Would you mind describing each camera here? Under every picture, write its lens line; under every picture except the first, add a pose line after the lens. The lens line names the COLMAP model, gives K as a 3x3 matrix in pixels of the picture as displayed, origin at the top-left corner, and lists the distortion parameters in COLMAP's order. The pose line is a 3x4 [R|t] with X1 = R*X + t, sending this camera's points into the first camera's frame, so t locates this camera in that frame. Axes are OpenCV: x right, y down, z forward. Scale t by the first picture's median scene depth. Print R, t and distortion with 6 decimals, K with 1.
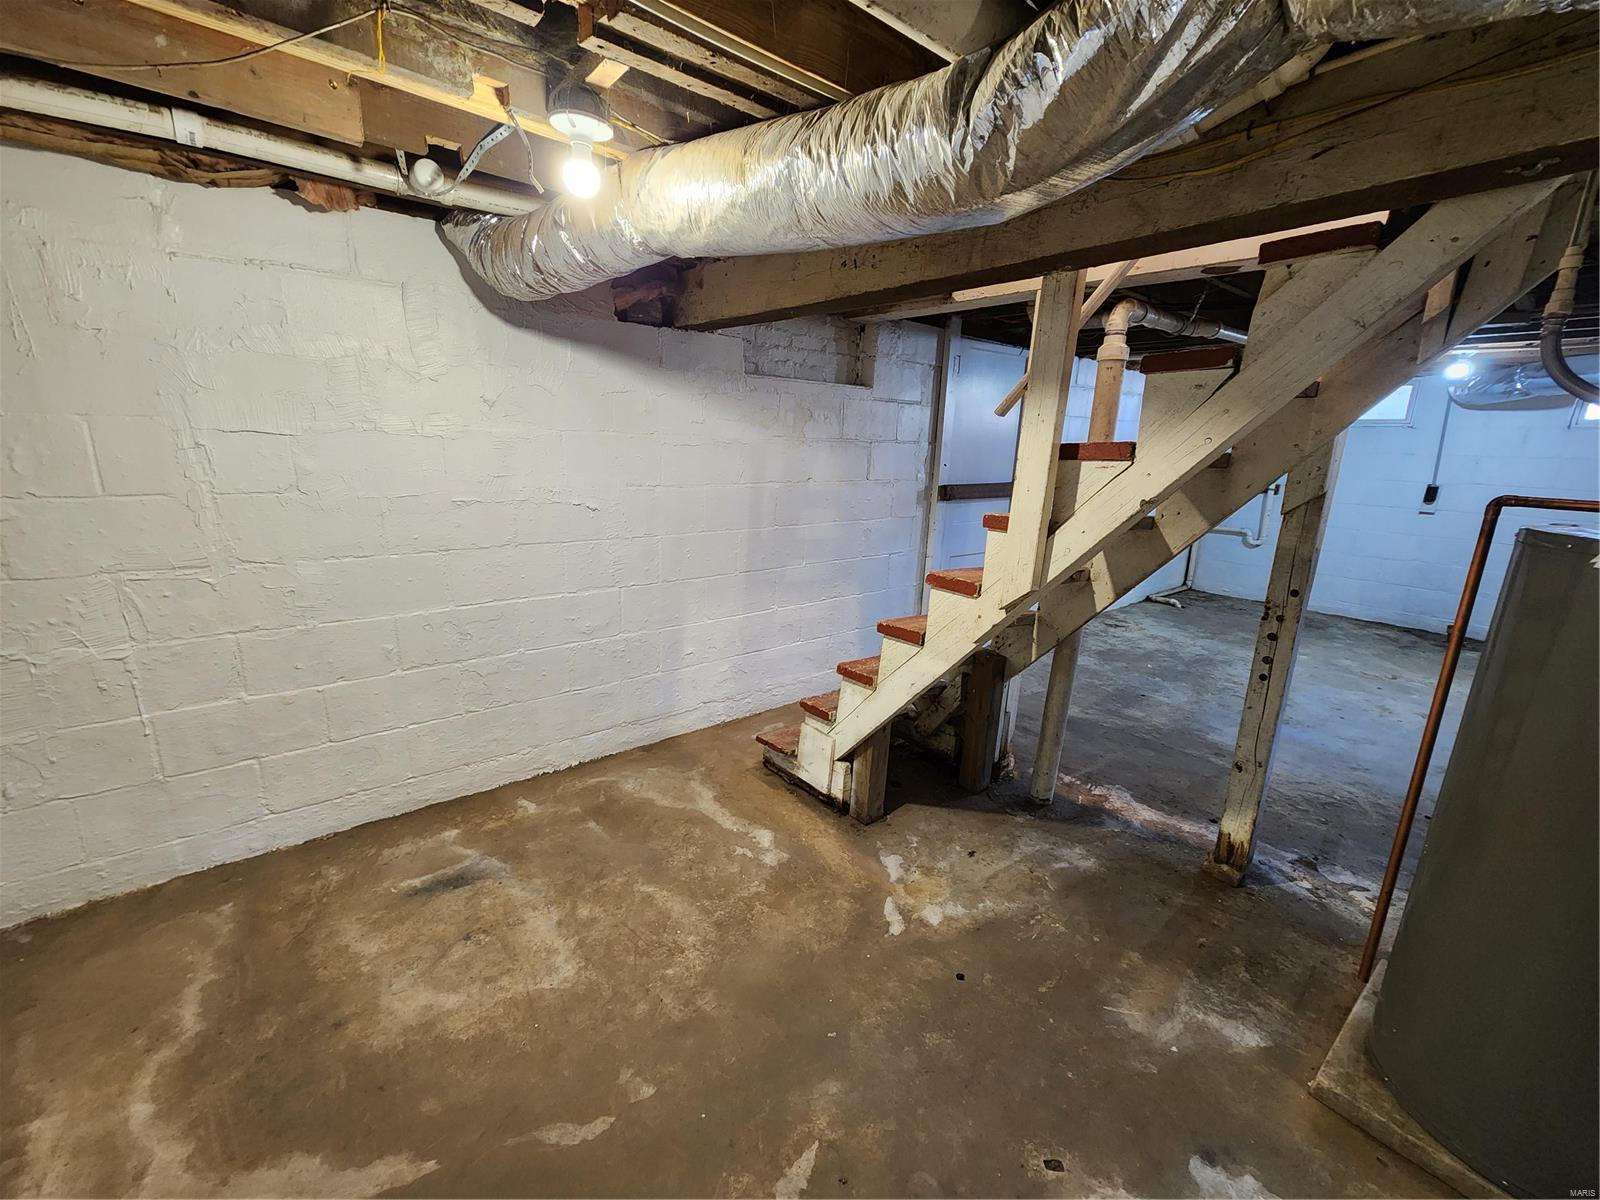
lens RADIAL K [[648.6, 0, 791.4], [0, 648.6, 594.7], [0, 0, 1]] dist [0.001634, 0.000101]
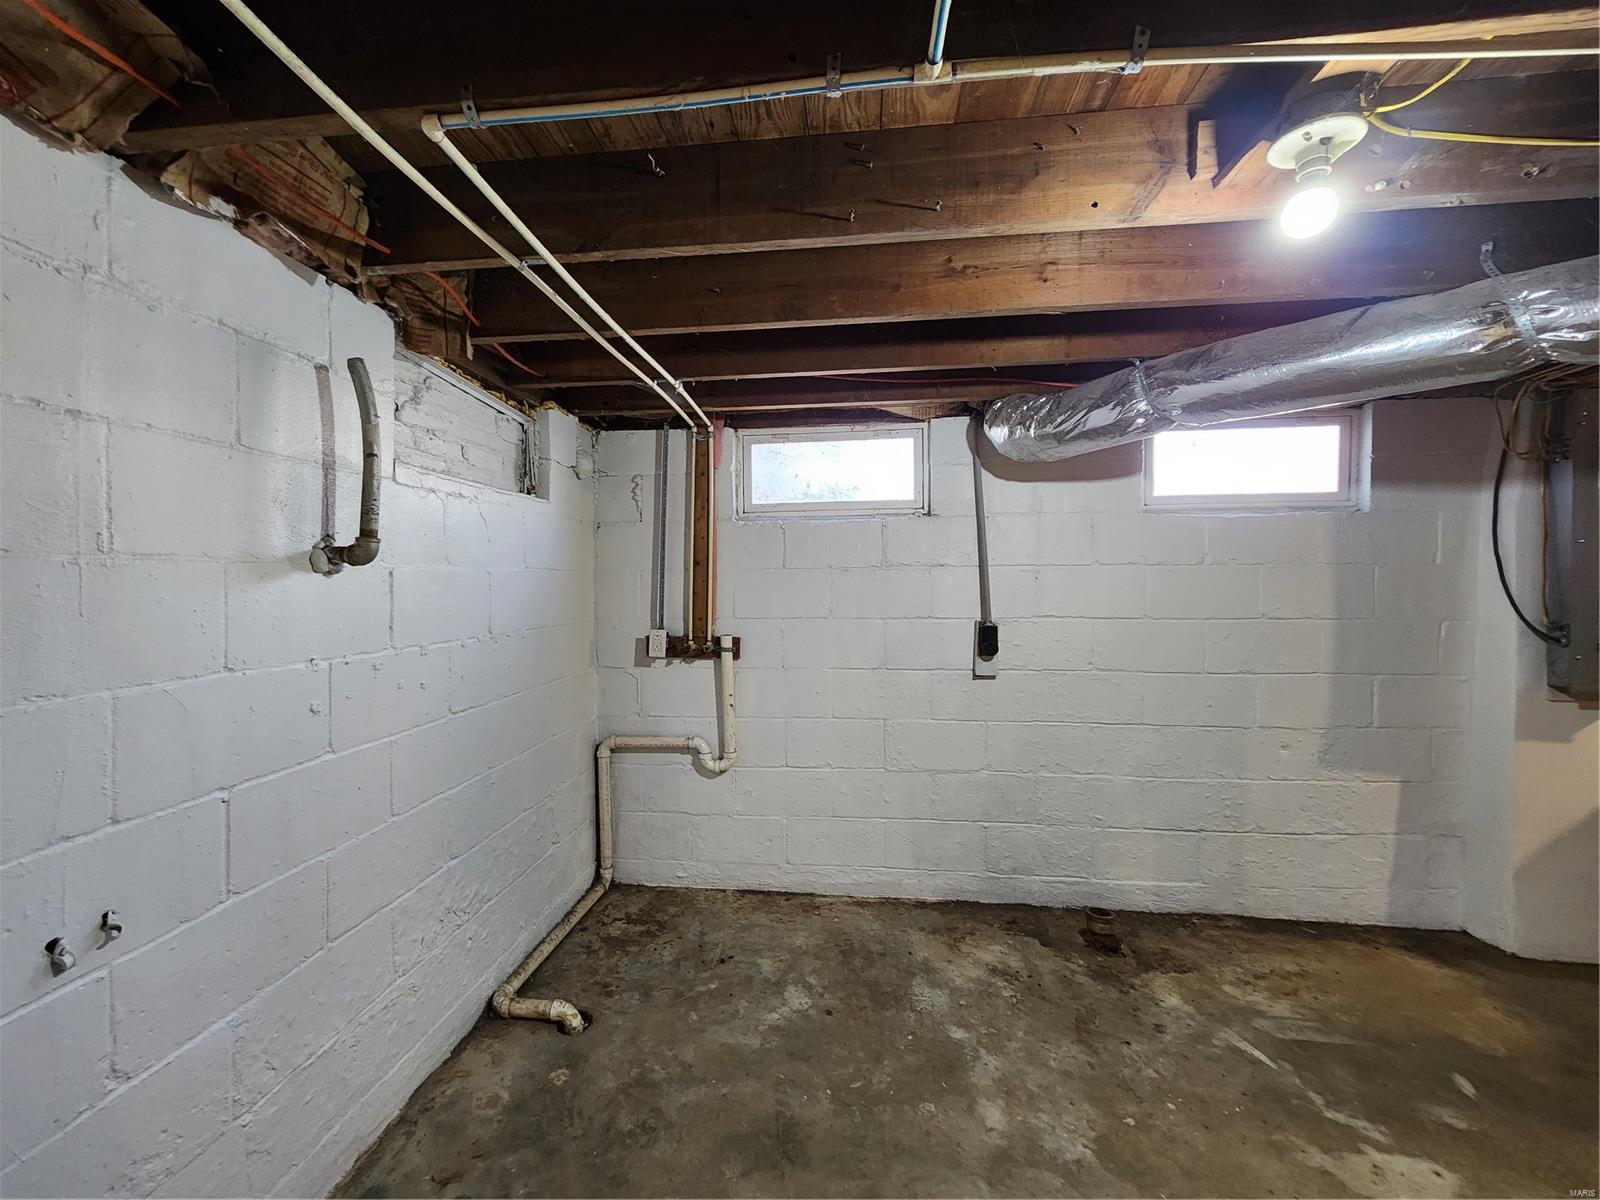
lens RADIAL K [[648.6, 0, 794.7], [0, 648.6, 598.1], [0, 0, 1]] dist [0.001634, 0.000101]
pose [[0.701459, -0.043271, 0.711395, 0.434266], [0.191751, 0.972809, -0.129902, -0.125158], [-0.686431, 0.227532, 0.690682, 0.622602]]
